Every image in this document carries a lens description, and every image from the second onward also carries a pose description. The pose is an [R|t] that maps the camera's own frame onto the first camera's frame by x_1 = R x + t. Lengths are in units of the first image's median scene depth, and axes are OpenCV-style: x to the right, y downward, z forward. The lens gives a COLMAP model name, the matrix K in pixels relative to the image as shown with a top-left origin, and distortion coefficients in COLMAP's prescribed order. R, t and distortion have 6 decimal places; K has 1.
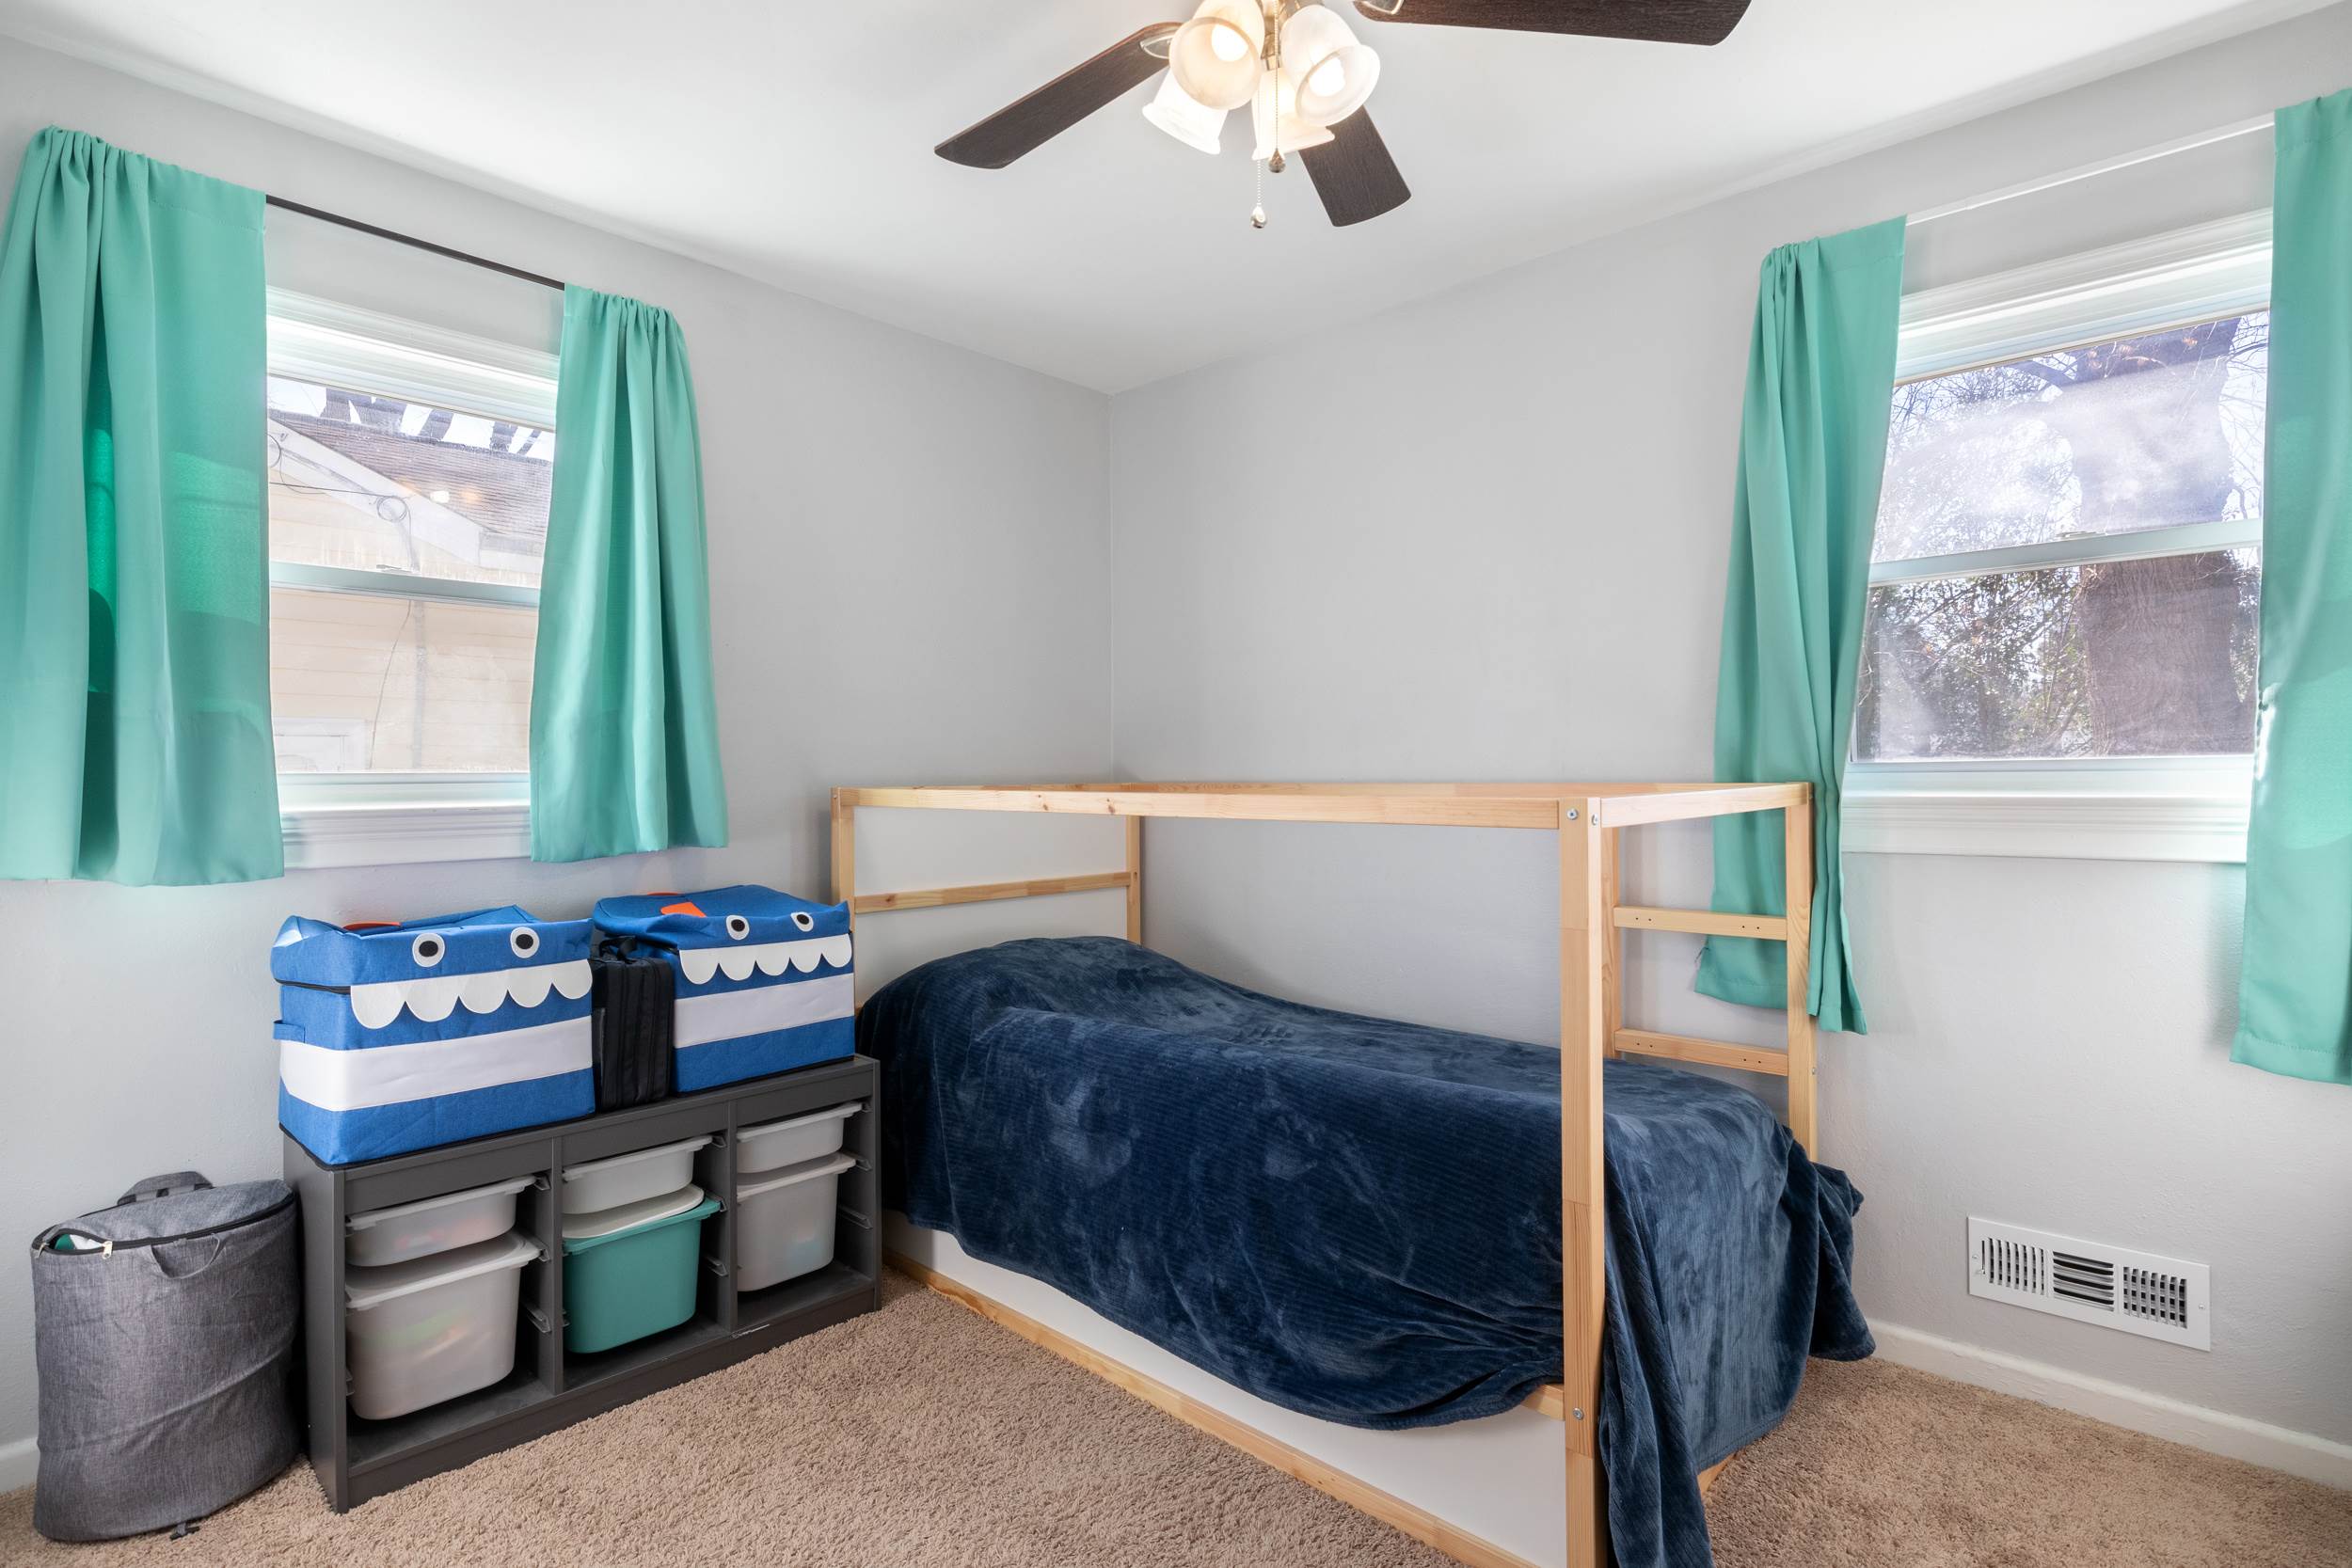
lens RADIAL K [[1170.1, 0, 1179.3], [0, 1170.1, 782.3], [0, 0, 1]] dist [-0.010262, 0.000124]
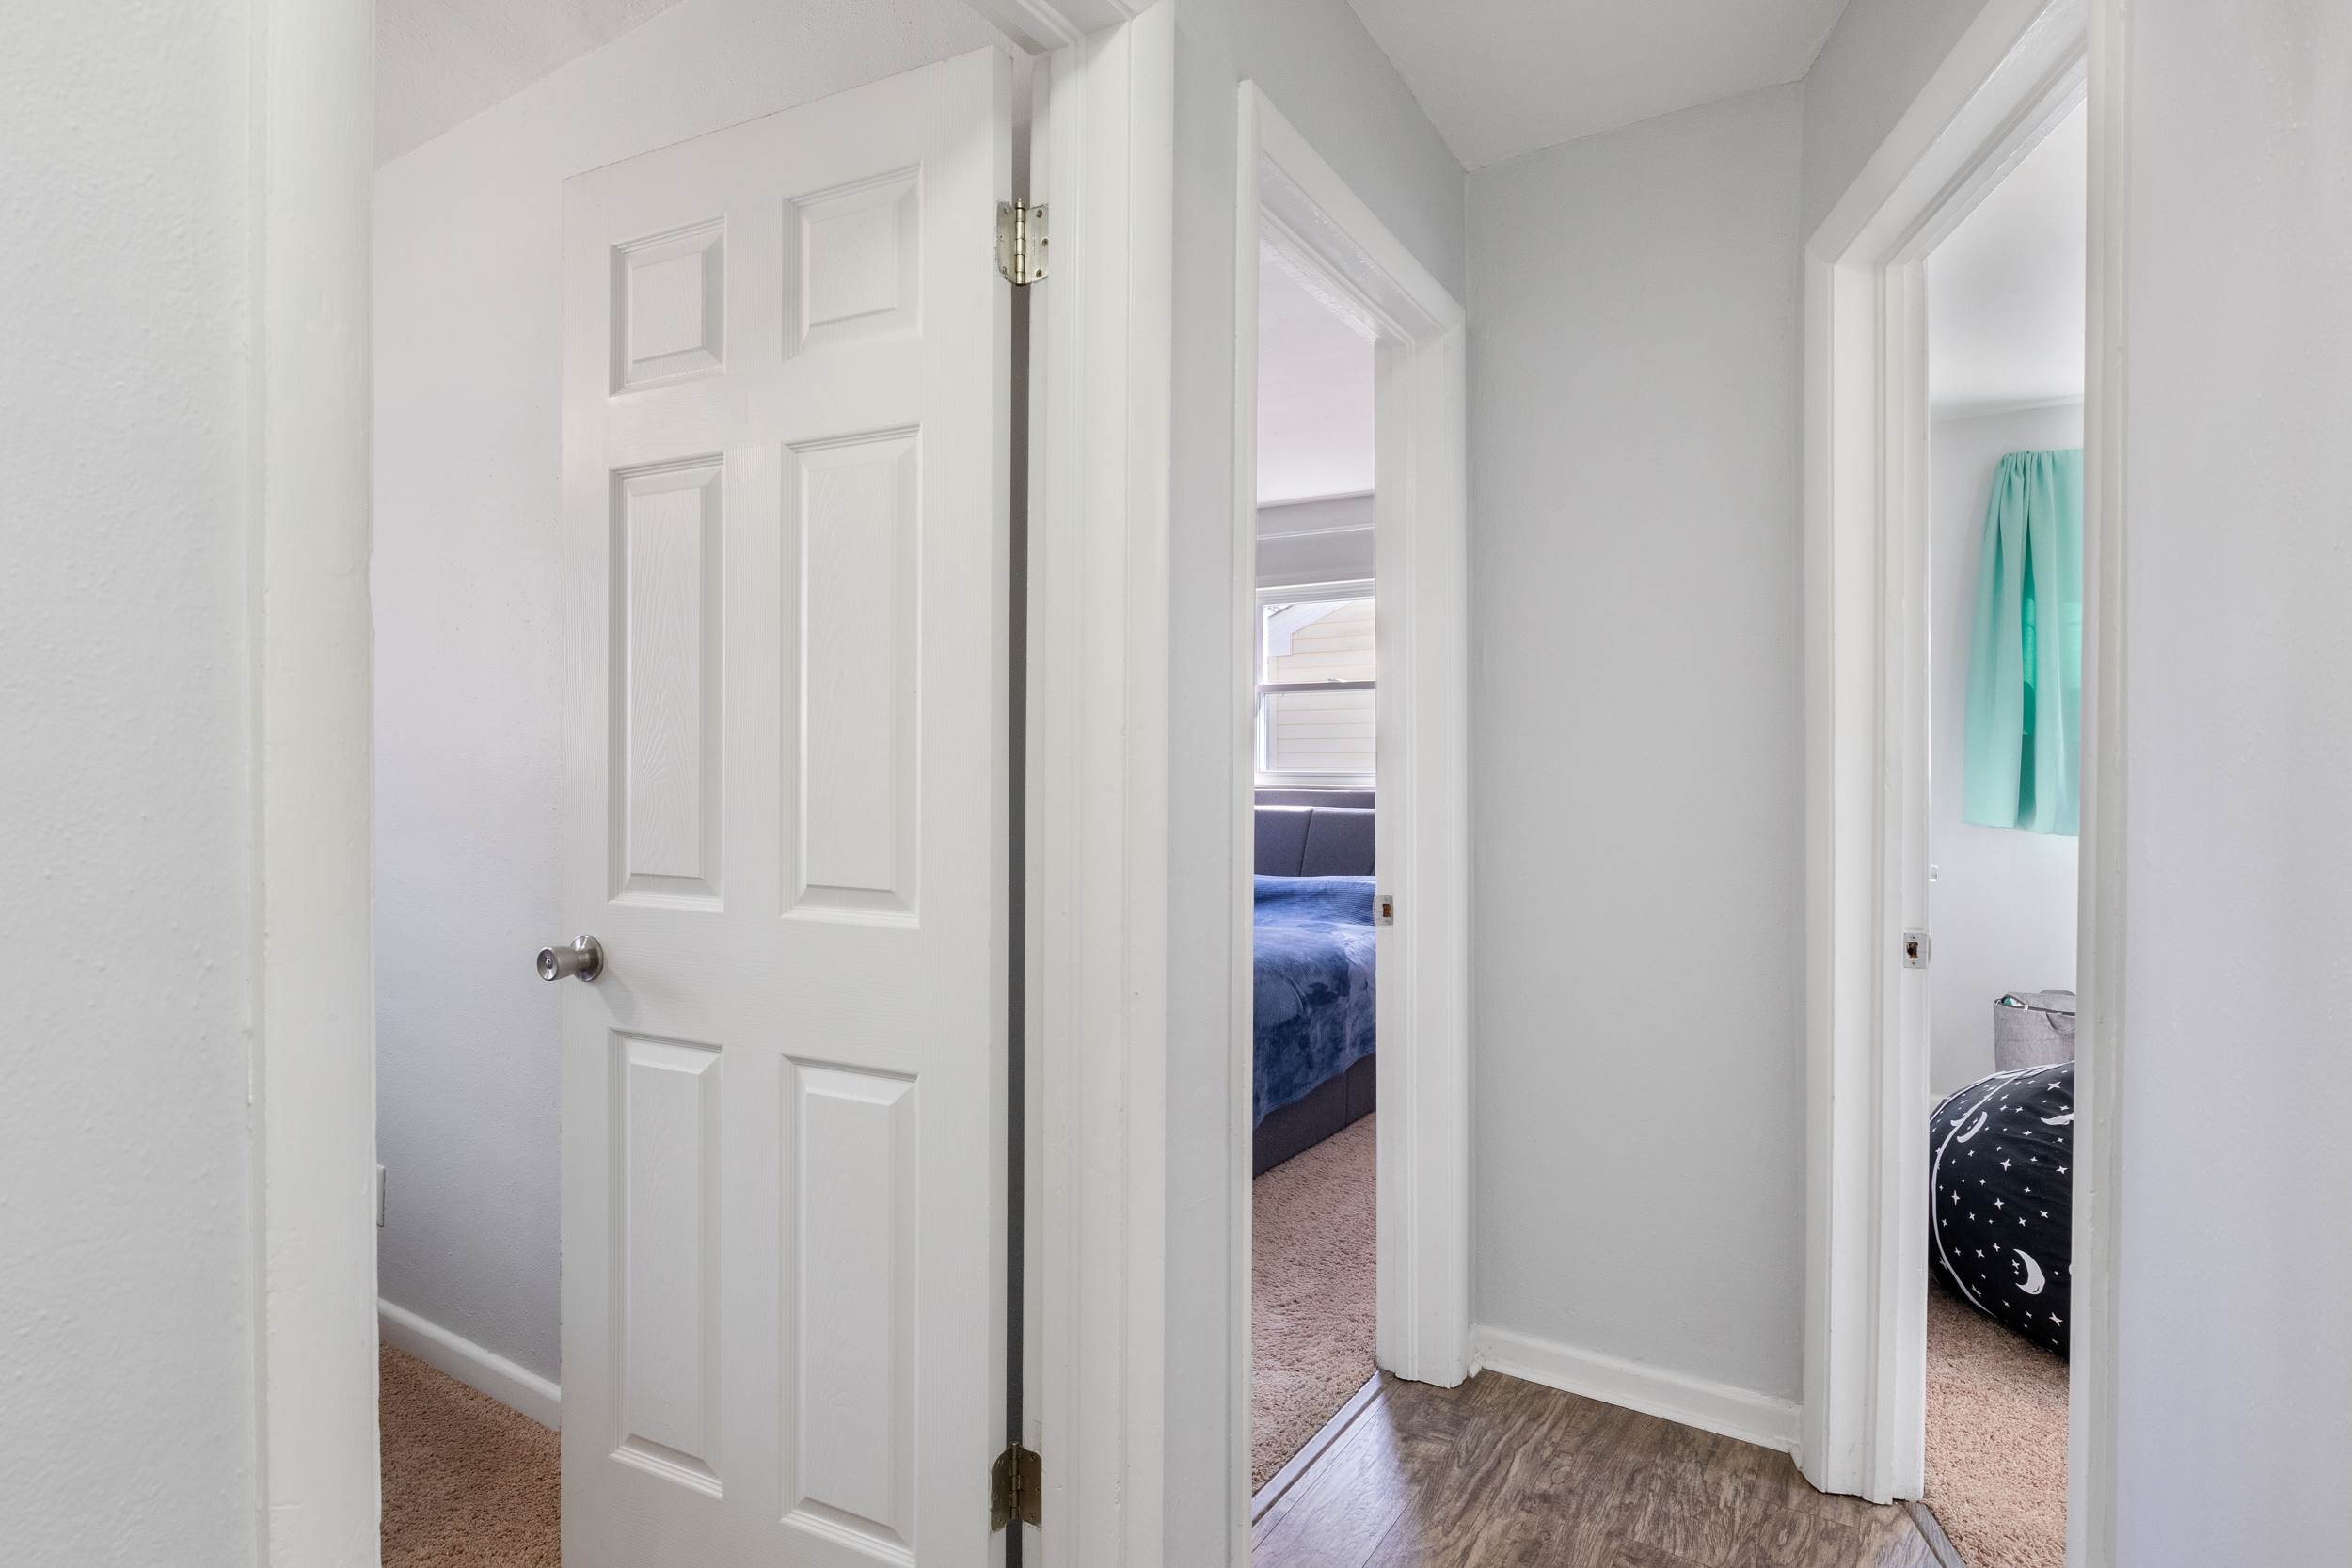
lens RADIAL K [[1170.1, 0, 1177.6], [0, 1170.1, 780.4], [0, 0, 1]] dist [-0.010262, 0.000124]
pose [[0.172910, 0.007578, -0.984909, 0.770877], [-0.004570, 0.999966, 0.006892, -0.006784], [0.984927, 0.003309, 0.172938, -0.767903]]
